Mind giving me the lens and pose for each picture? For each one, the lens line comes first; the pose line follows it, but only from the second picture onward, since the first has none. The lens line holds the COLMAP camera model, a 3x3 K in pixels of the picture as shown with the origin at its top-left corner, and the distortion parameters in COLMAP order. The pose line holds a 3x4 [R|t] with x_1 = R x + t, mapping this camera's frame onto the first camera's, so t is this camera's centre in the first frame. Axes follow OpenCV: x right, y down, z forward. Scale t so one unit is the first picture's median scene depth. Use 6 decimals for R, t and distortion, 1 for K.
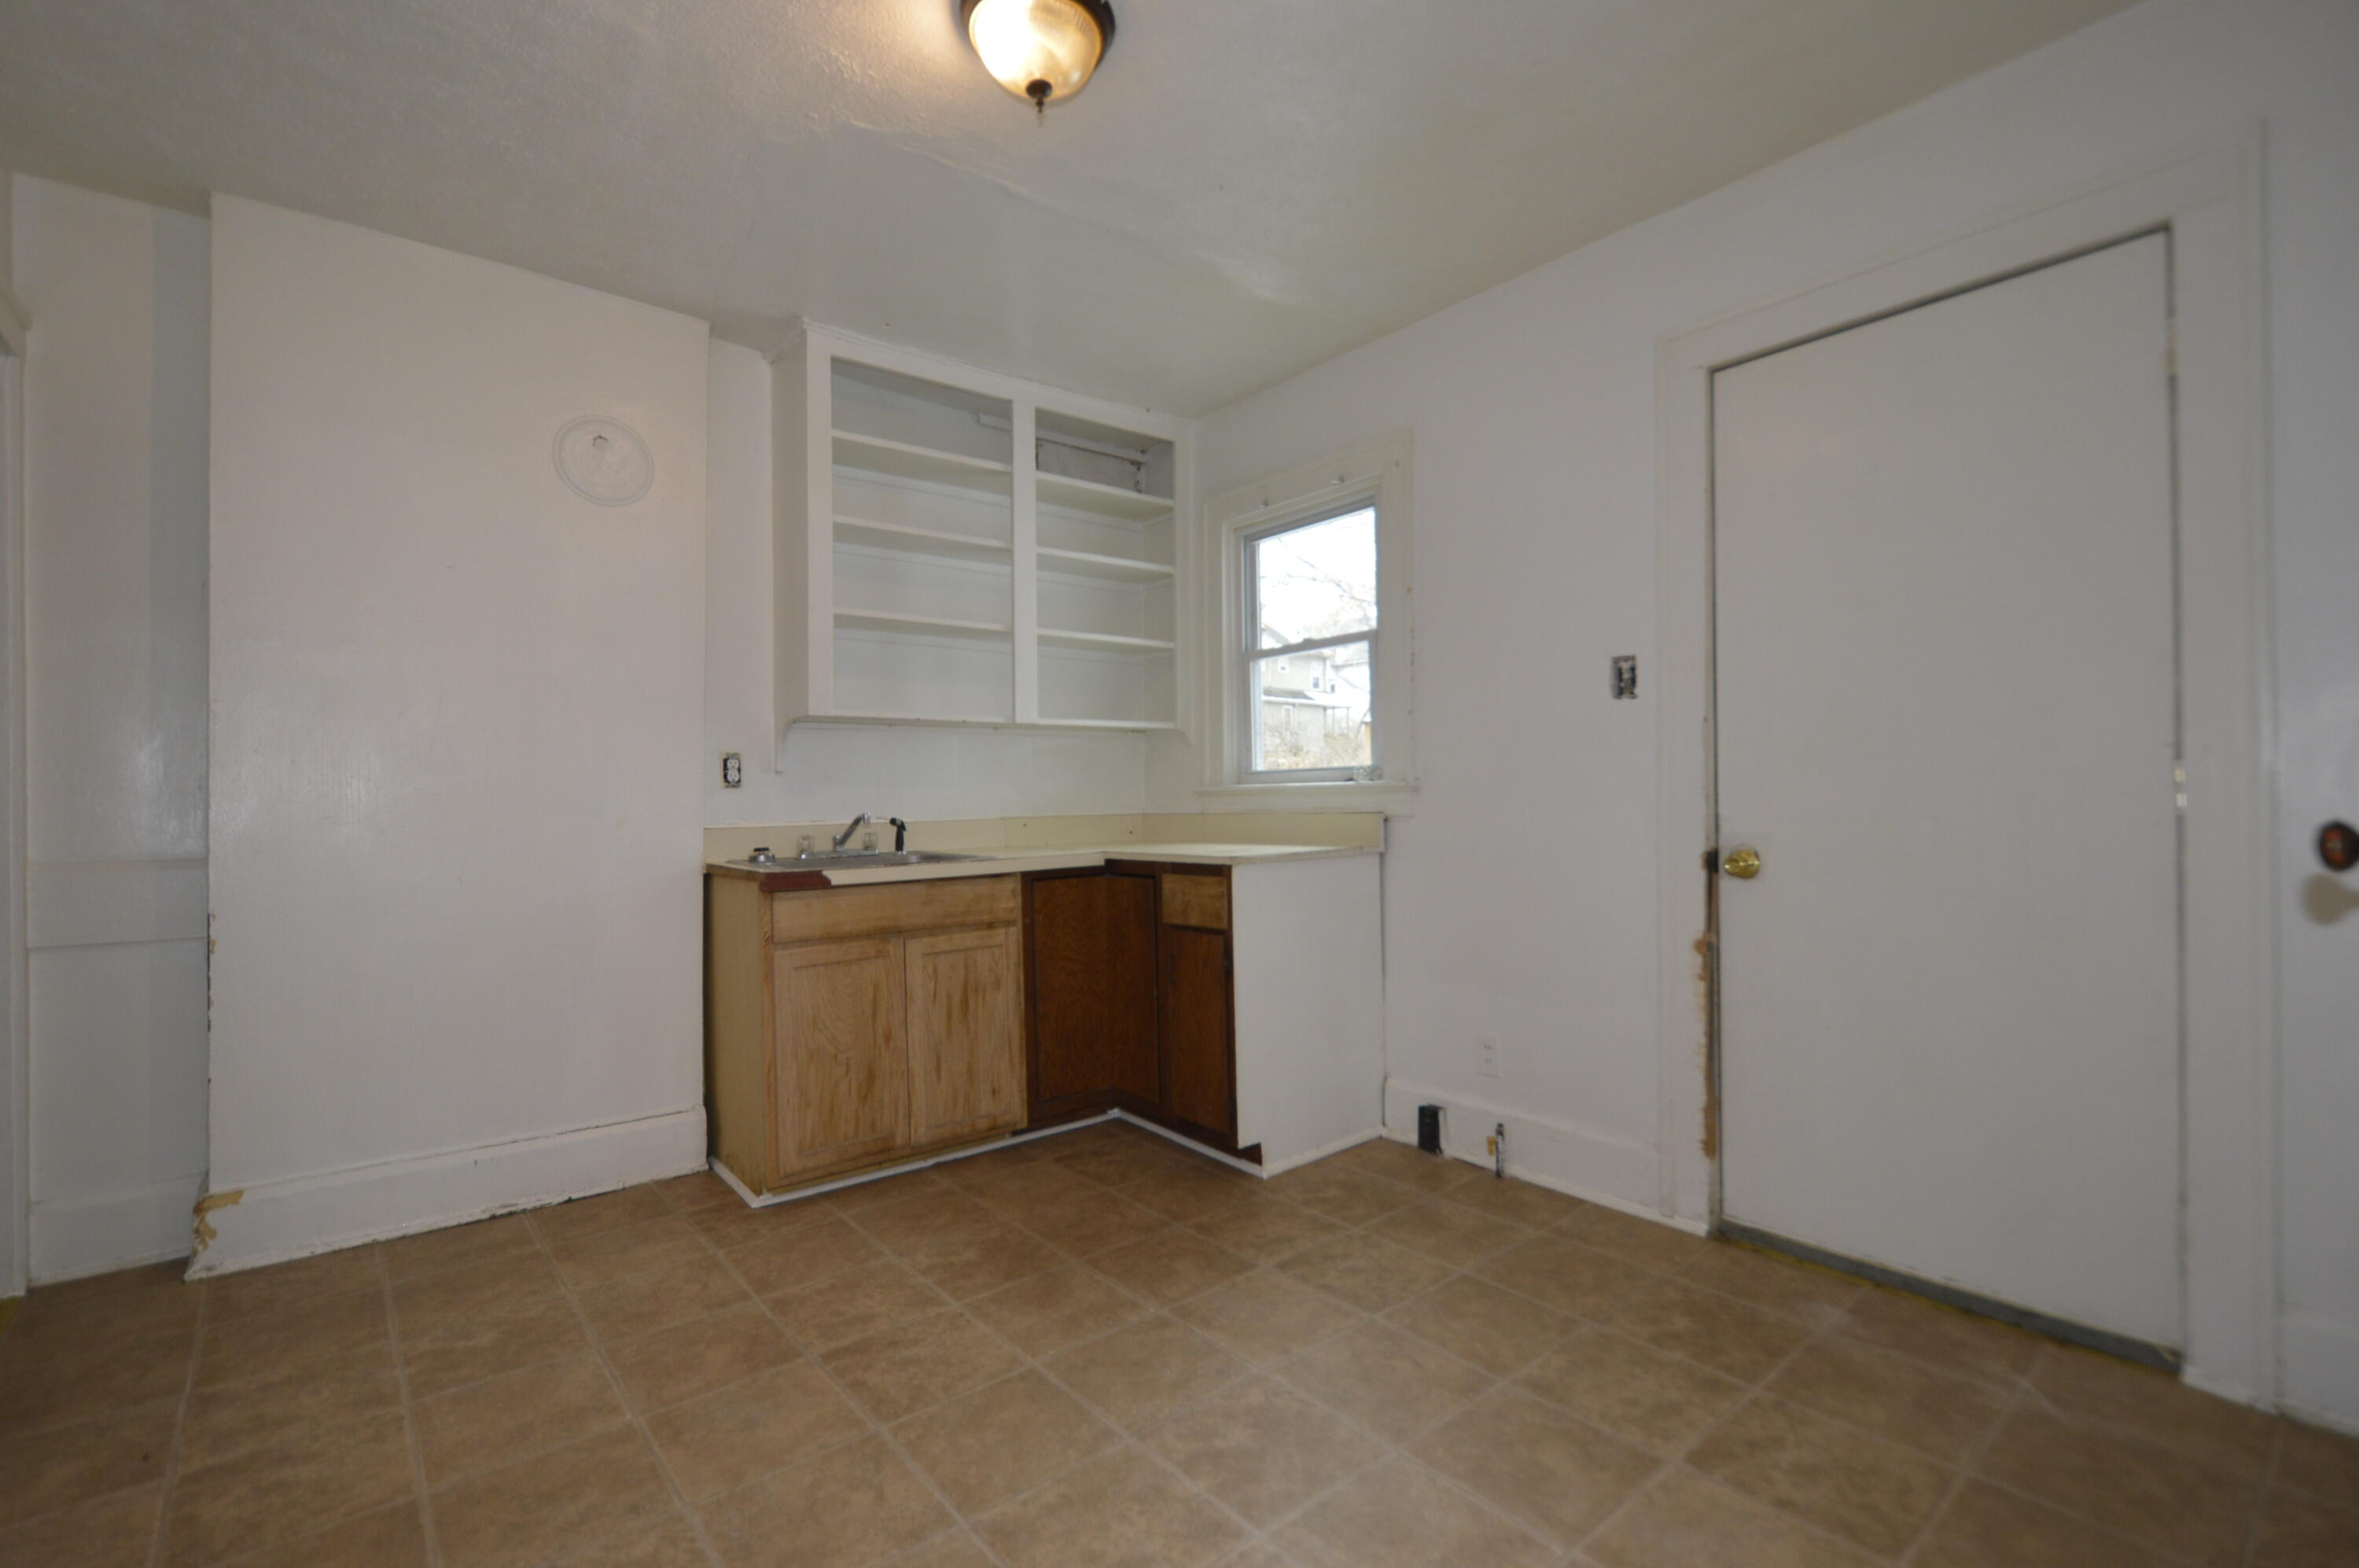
lens RADIAL K [[1049.9, 0, 1174.4], [0, 1049.9, 798.8], [0, 0, 1]] dist [0.011580, -0.012535]
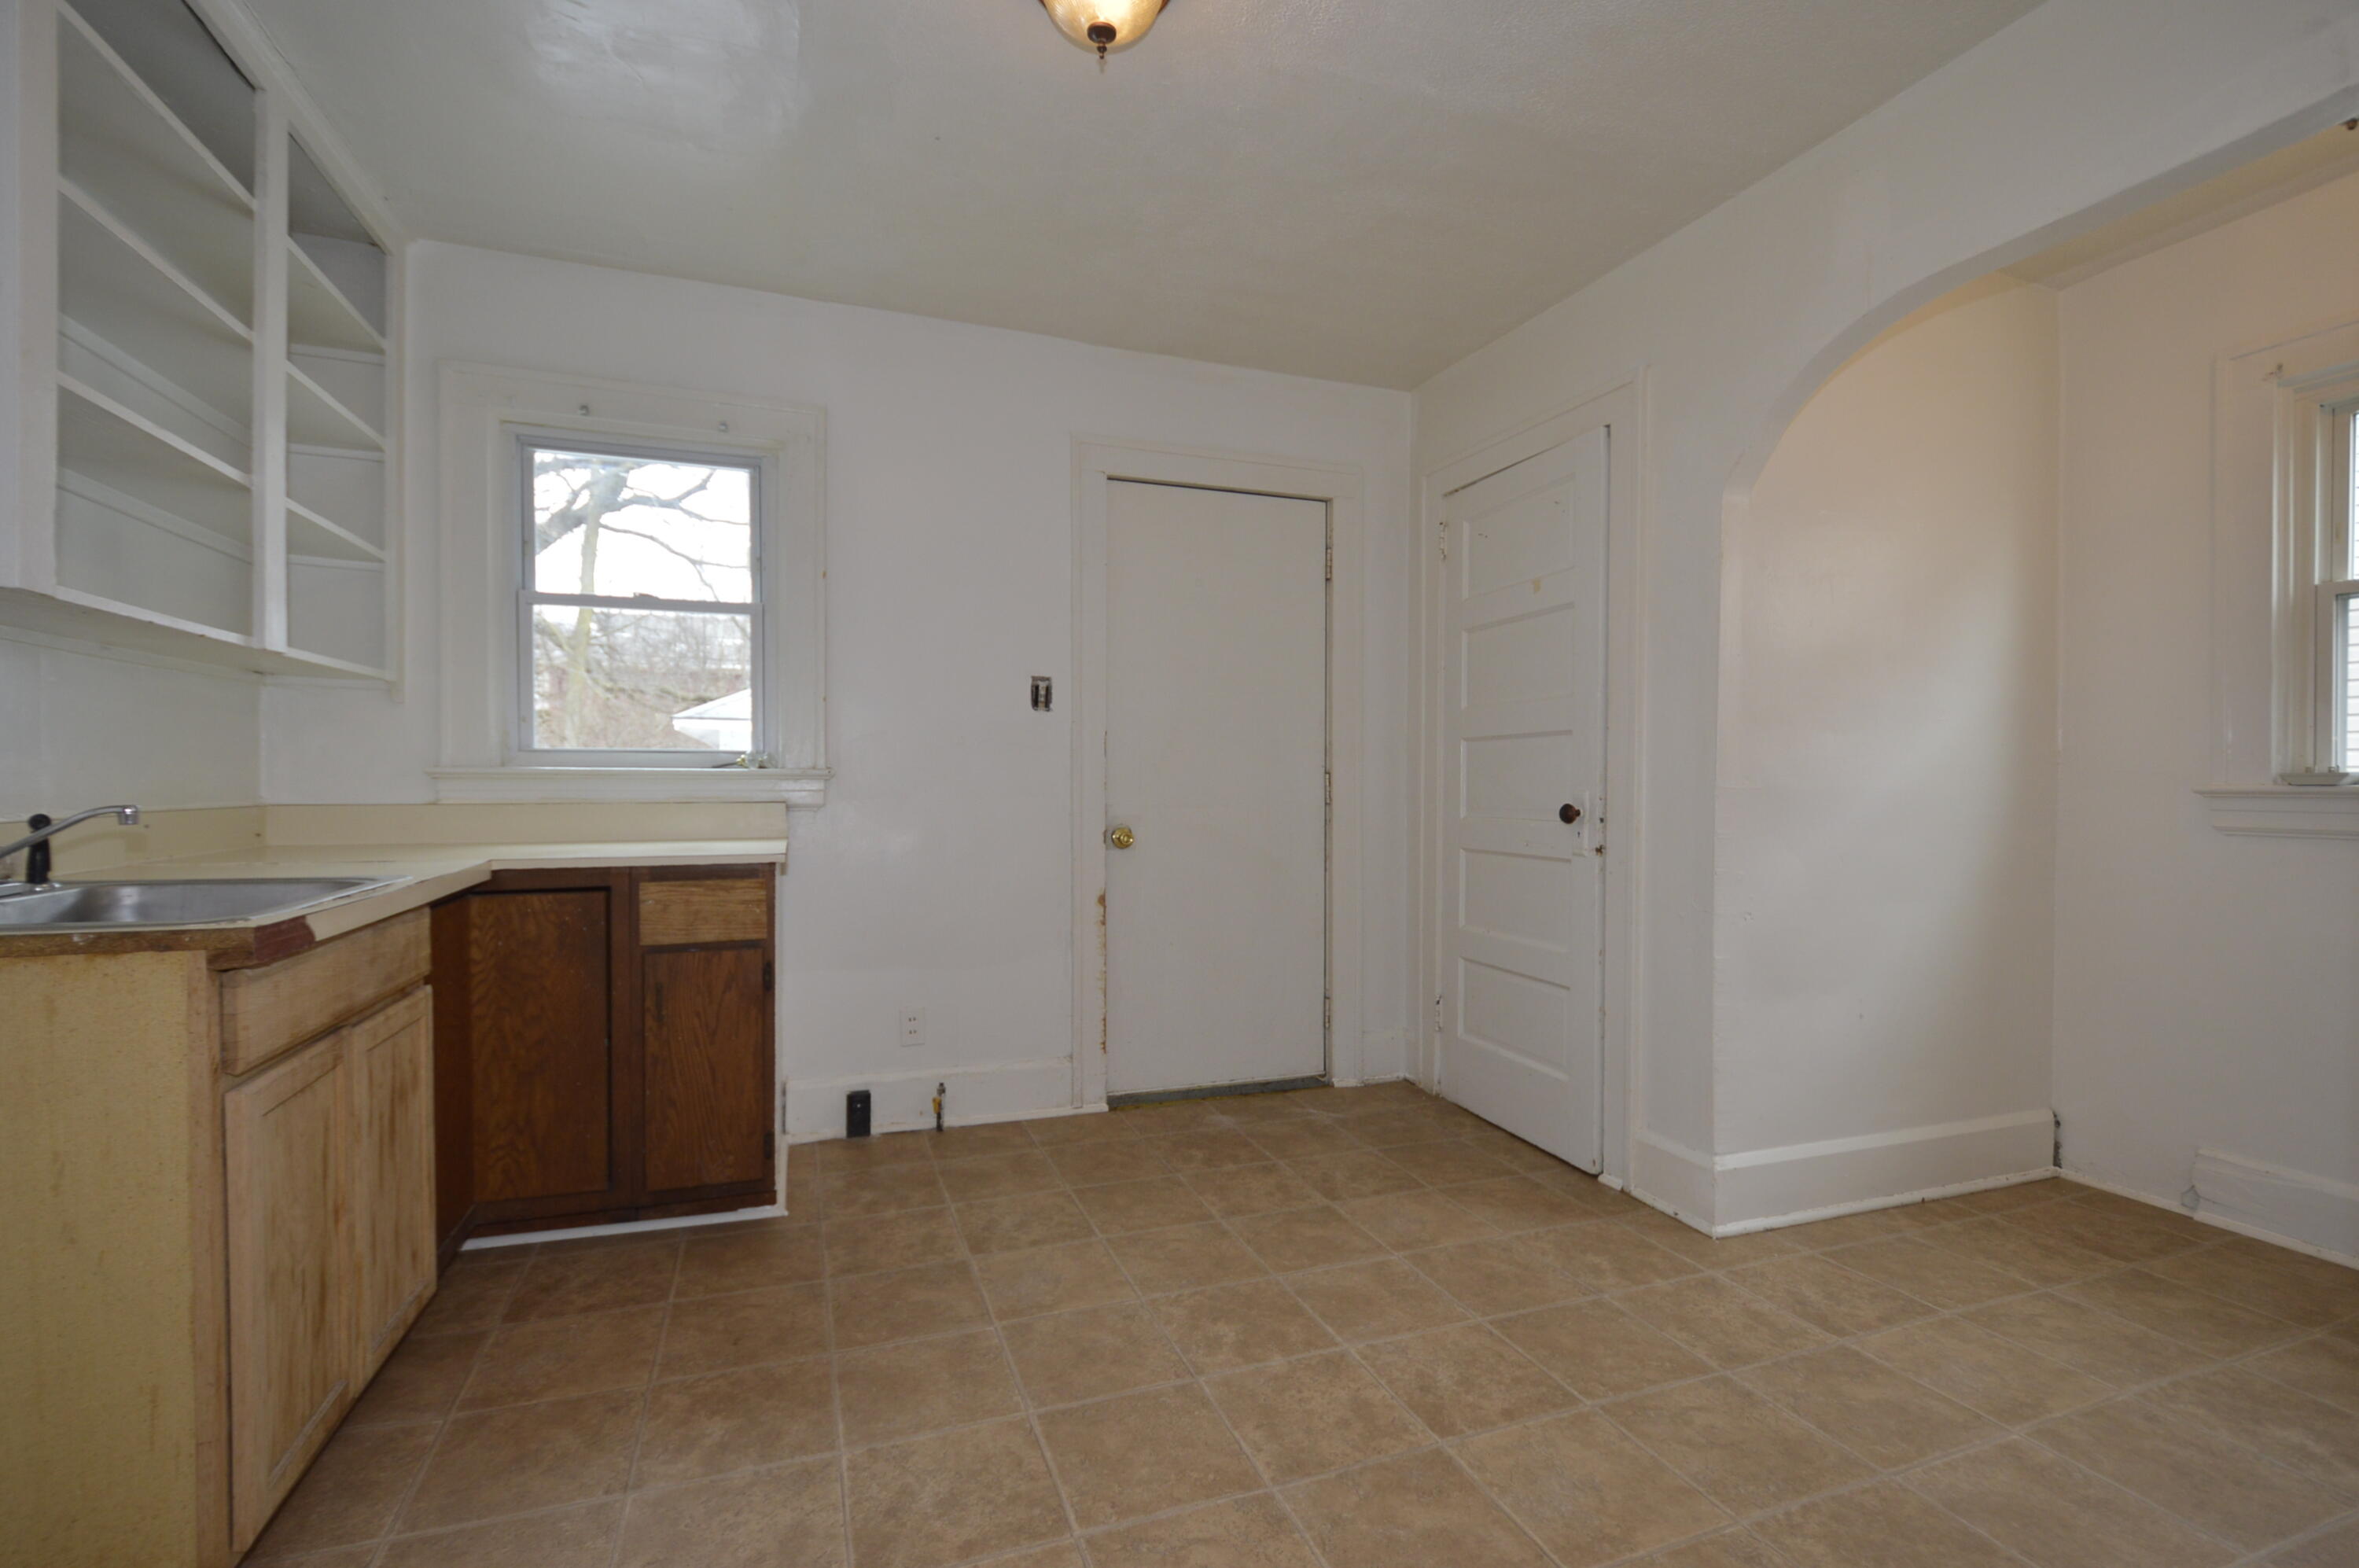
lens RADIAL K [[1049.9, 0, 1174.4], [0, 1049.9, 798.8], [0, 0, 1]] dist [0.011580, -0.012535]
pose [[0.324818, 0.000417, 0.945776, -0.713488], [-0.010176, 0.999944, 0.003054, 0.004196], [-0.945722, -0.010616, 0.324804, 0.447691]]
